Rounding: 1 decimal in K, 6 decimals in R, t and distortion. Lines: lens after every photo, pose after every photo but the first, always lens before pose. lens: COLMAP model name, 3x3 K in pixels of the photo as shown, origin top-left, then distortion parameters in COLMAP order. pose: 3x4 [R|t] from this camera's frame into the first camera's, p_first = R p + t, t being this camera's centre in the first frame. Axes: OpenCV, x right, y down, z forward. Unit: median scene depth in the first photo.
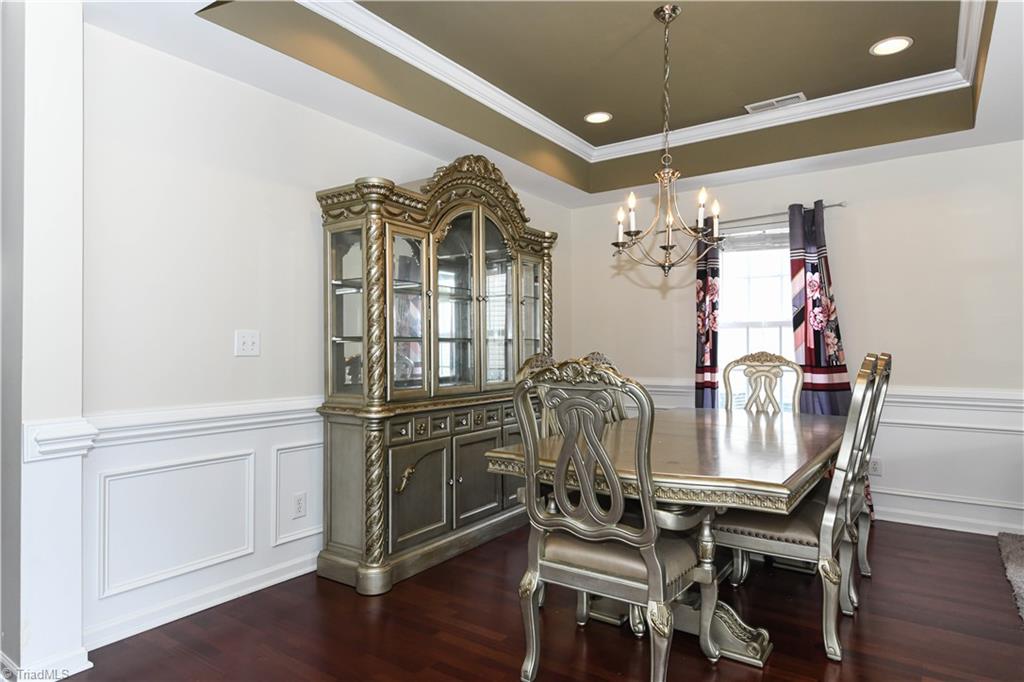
lens RADIAL K [[594.7, 0, 510.2], [0, 594.7, 343.8], [0, 0, 1]] dist [0.005133, 0.000270]
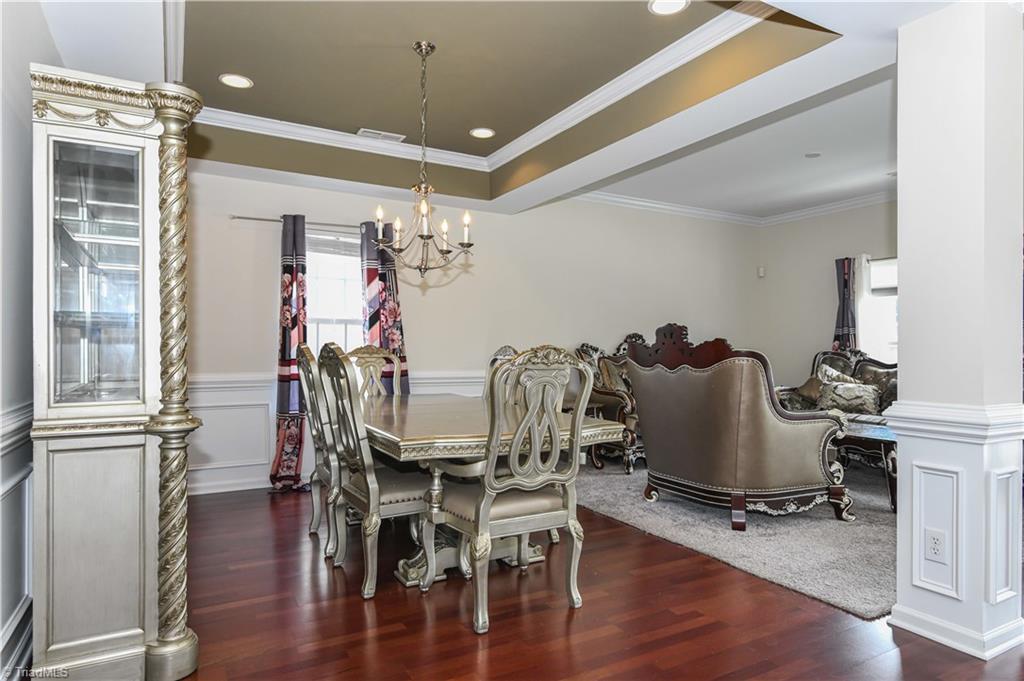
lens RADIAL K [[594.7, 0, 504.7], [0, 594.7, 357.4], [0, 0, 1]] dist [0.005133, 0.000270]
pose [[0.441095, -0.006528, 0.897437, -0.486714], [-0.016144, 0.999754, 0.015207, 0.014480], [-0.897315, -0.021196, 0.440881, 0.239379]]
